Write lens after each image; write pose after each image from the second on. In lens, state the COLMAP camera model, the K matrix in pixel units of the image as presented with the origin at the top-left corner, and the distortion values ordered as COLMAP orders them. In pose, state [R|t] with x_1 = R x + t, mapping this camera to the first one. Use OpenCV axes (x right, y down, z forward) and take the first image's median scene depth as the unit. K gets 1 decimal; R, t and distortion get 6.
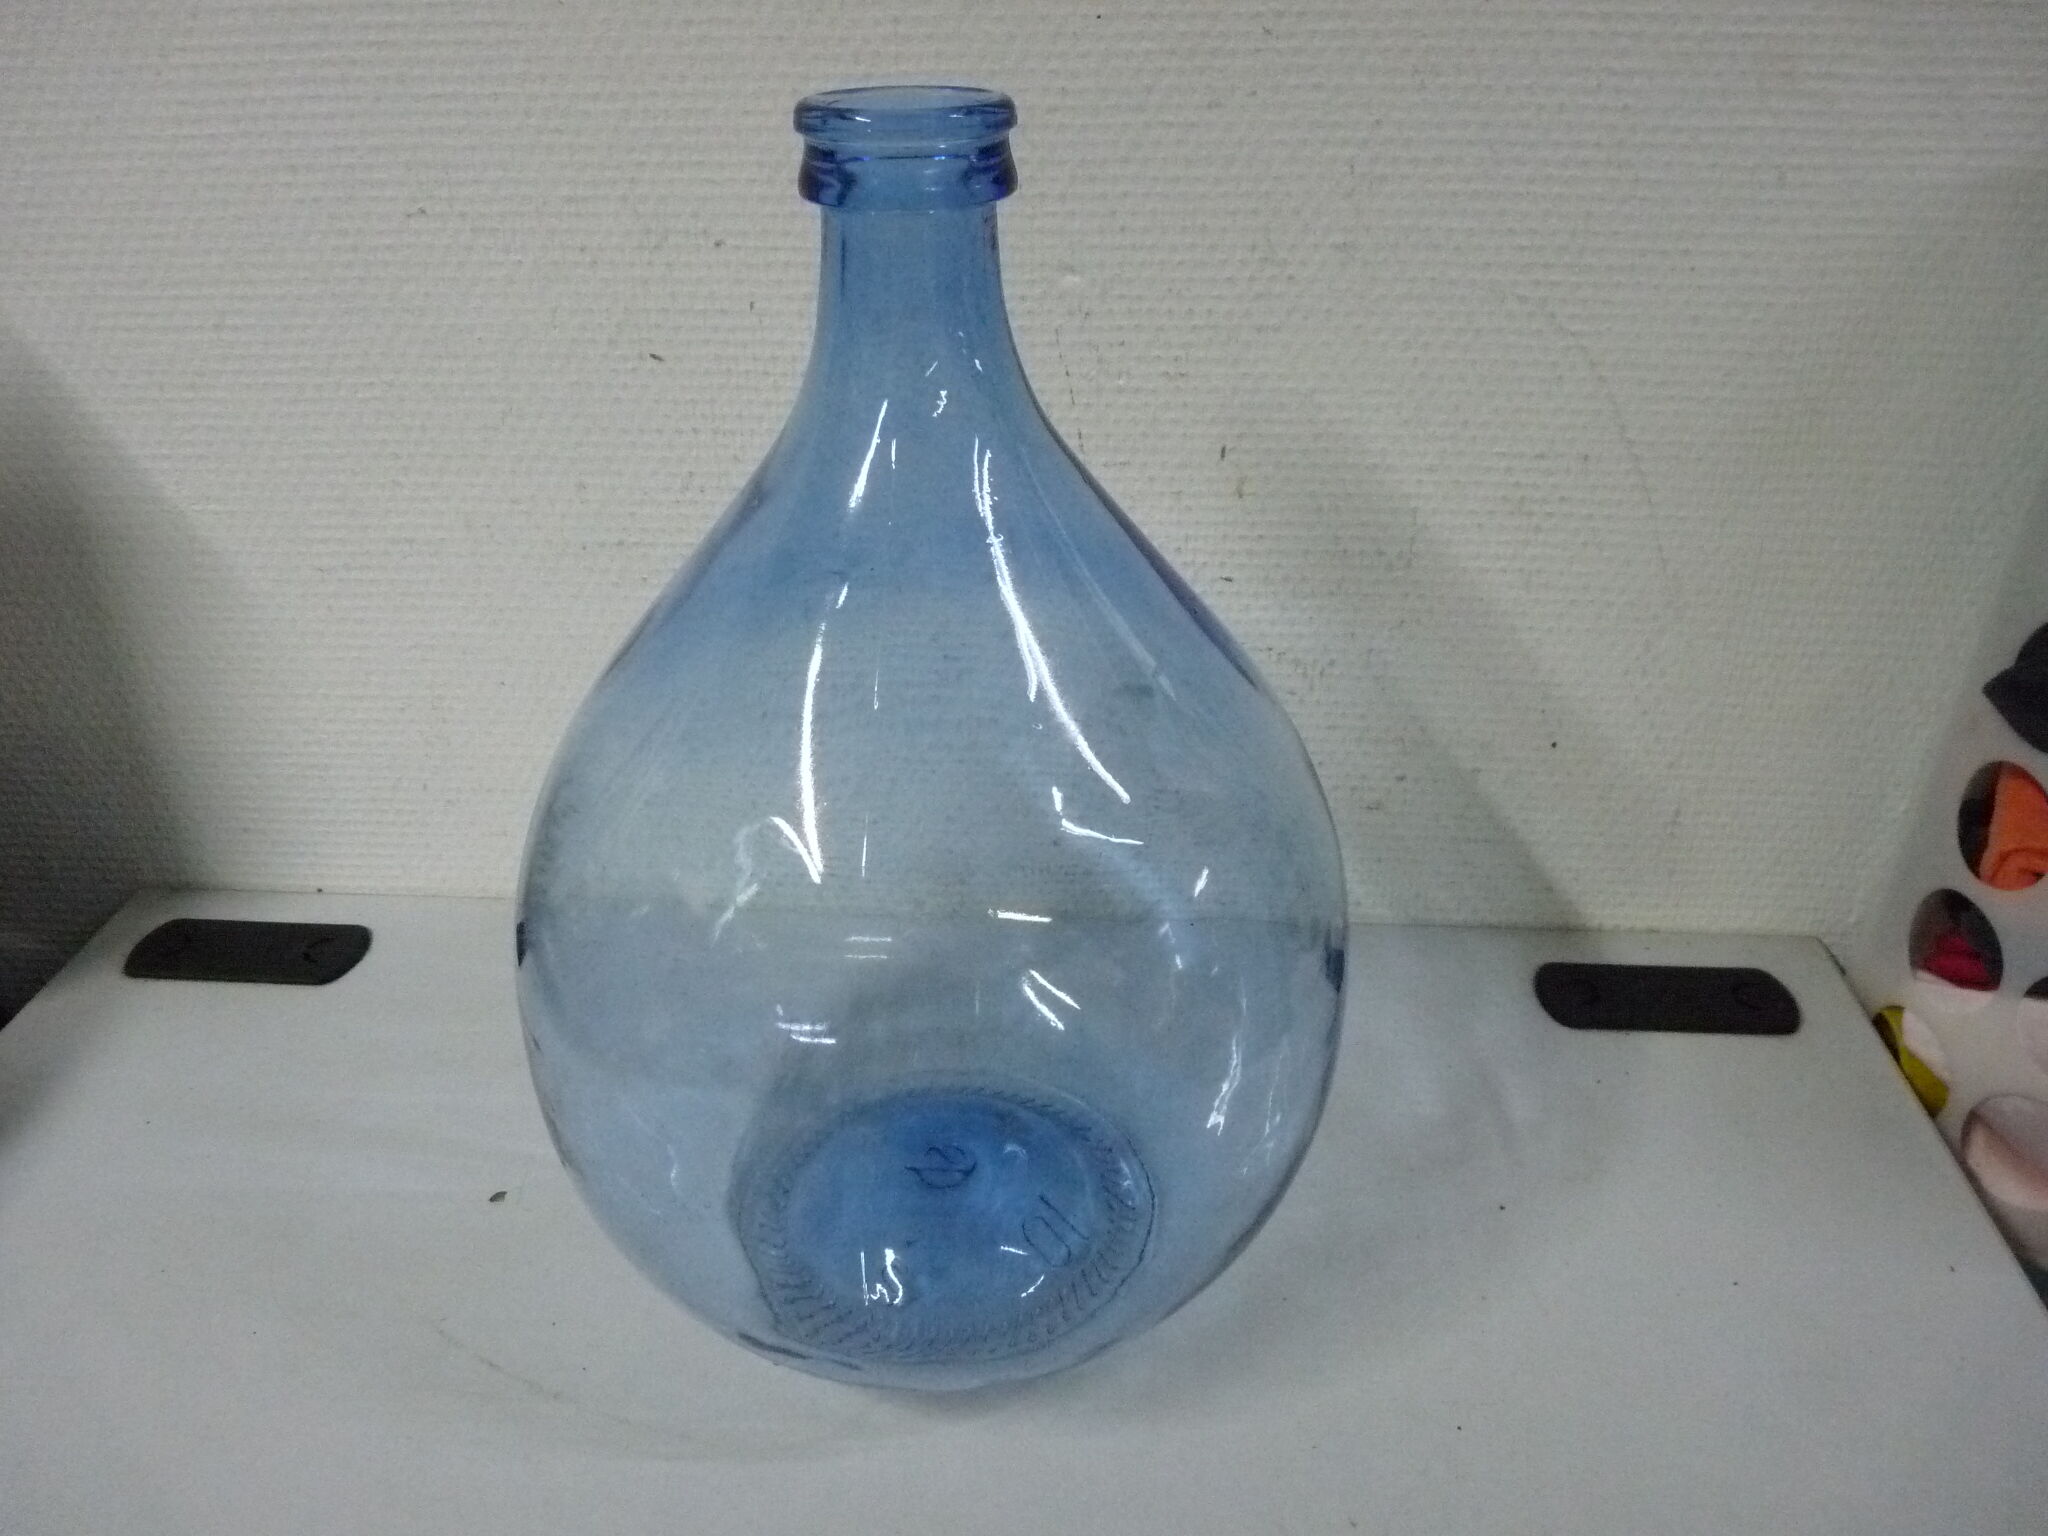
lens RADIAL K [[1650.8, 0, 1024.3], [0, 1650.8, 757.3], [0, 0, 1]] dist [-0.016776, -0.027929]
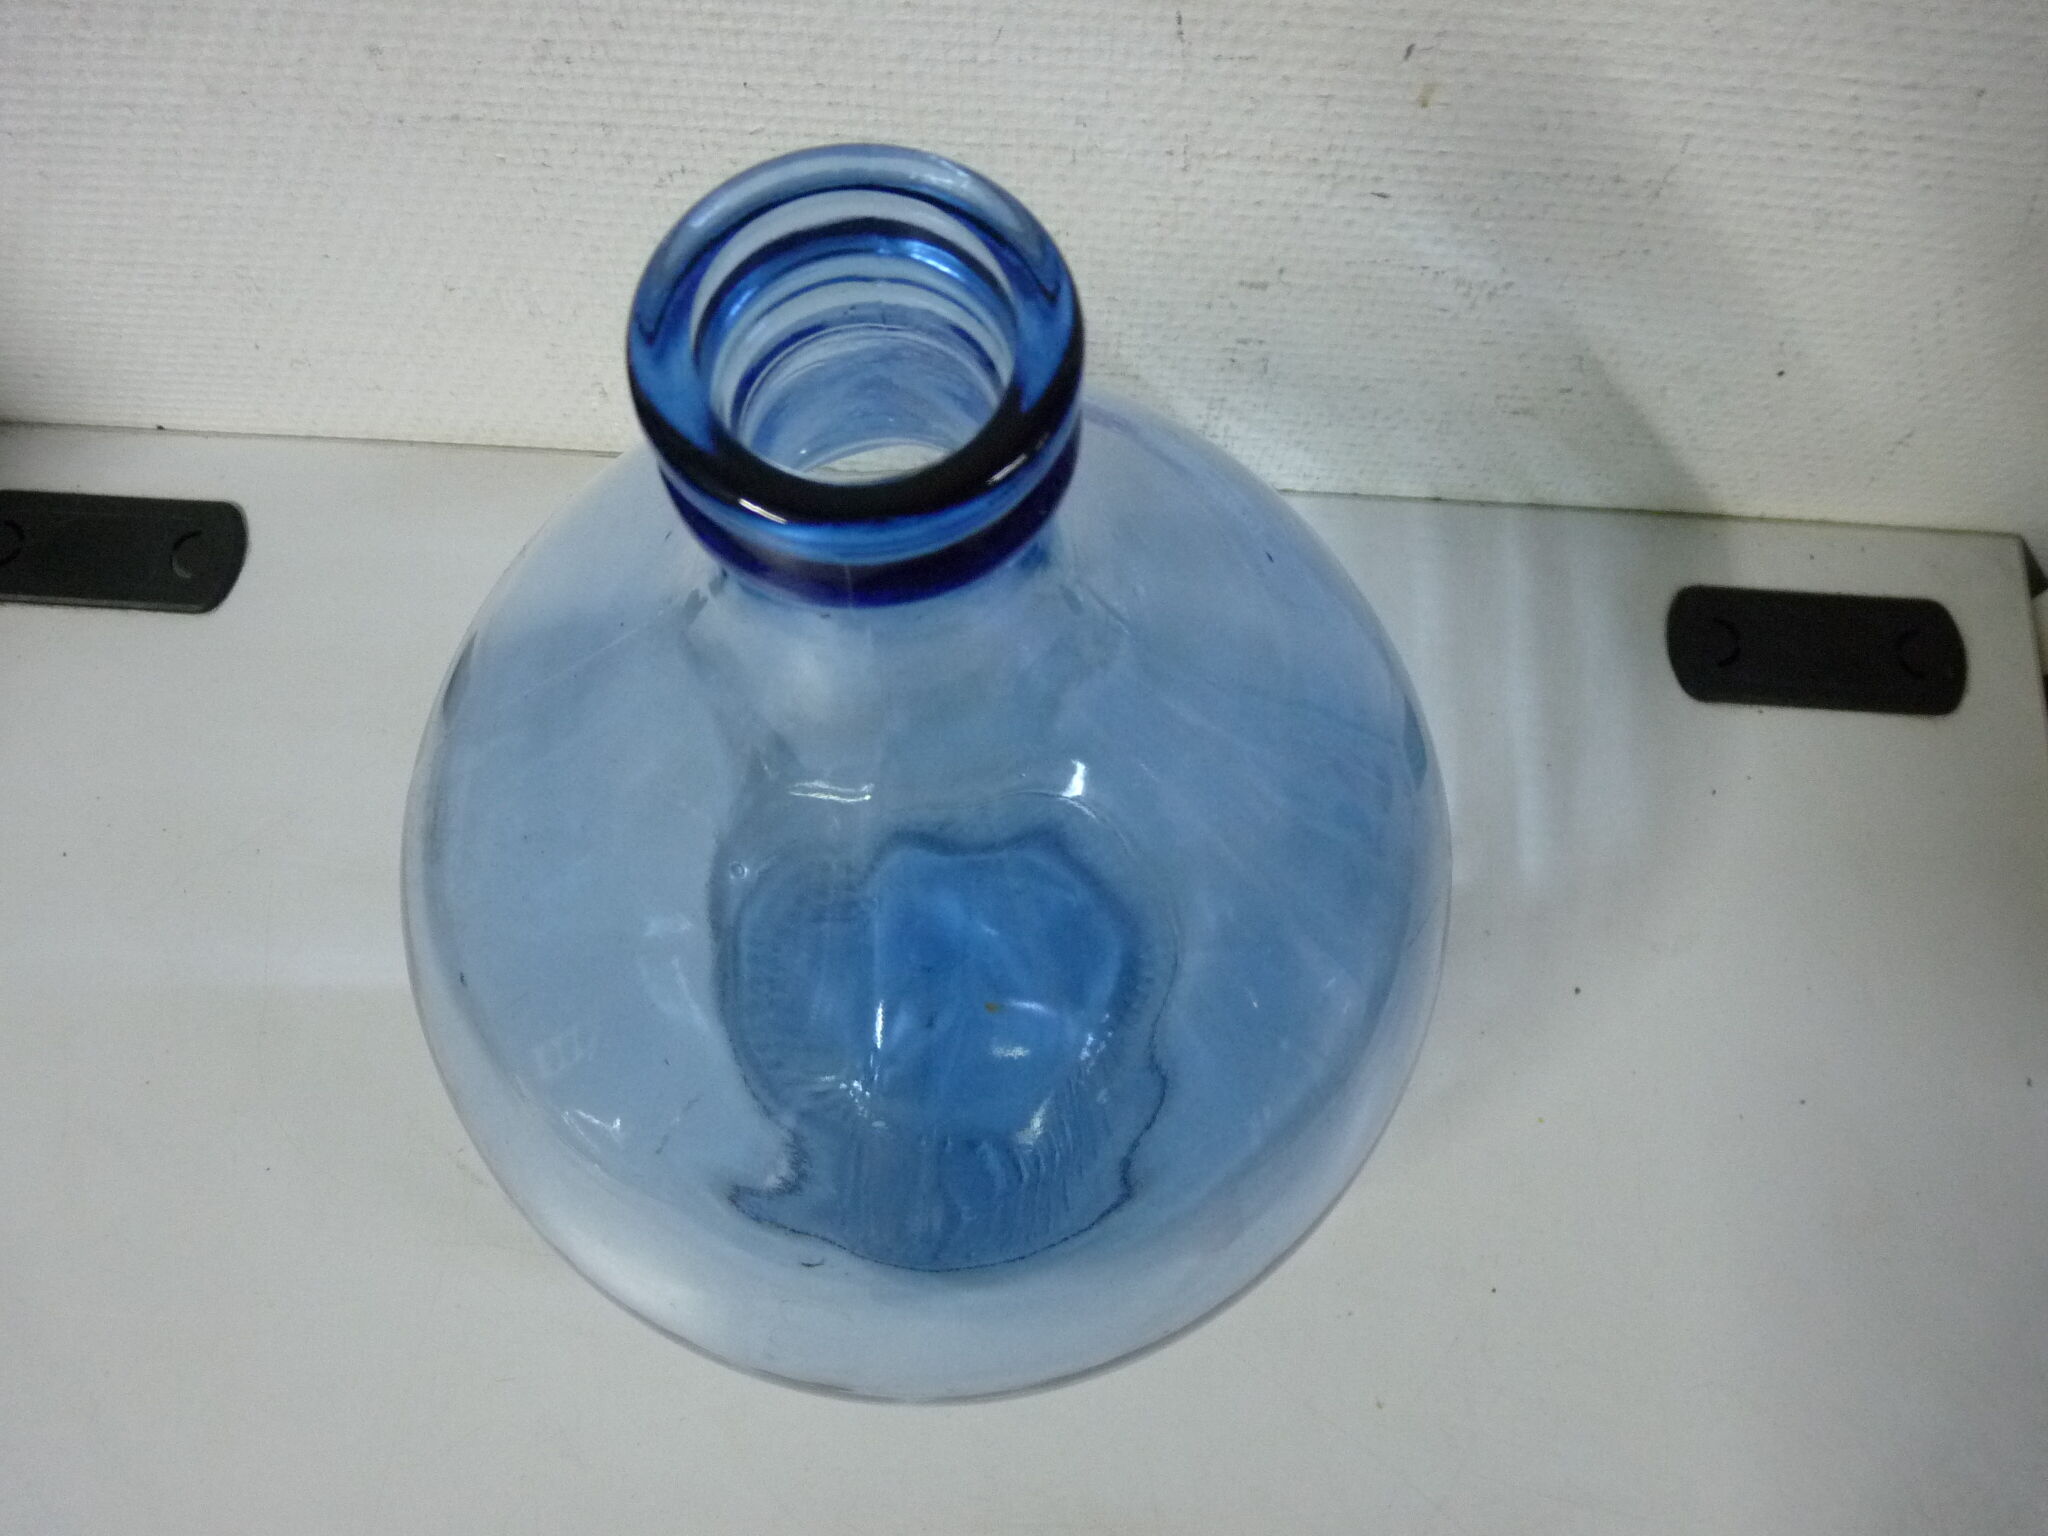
lens RADIAL K [[1650.8, 0, 1029.9], [0, 1650.8, 781.0], [0, 0, 1]] dist [-0.016776, -0.027929]
pose [[0.999789, -0.003645, 0.020191, -0.034007], [-0.011034, 0.734161, 0.678886, -0.390477], [-0.017298, -0.678965, 0.733966, 0.357678]]
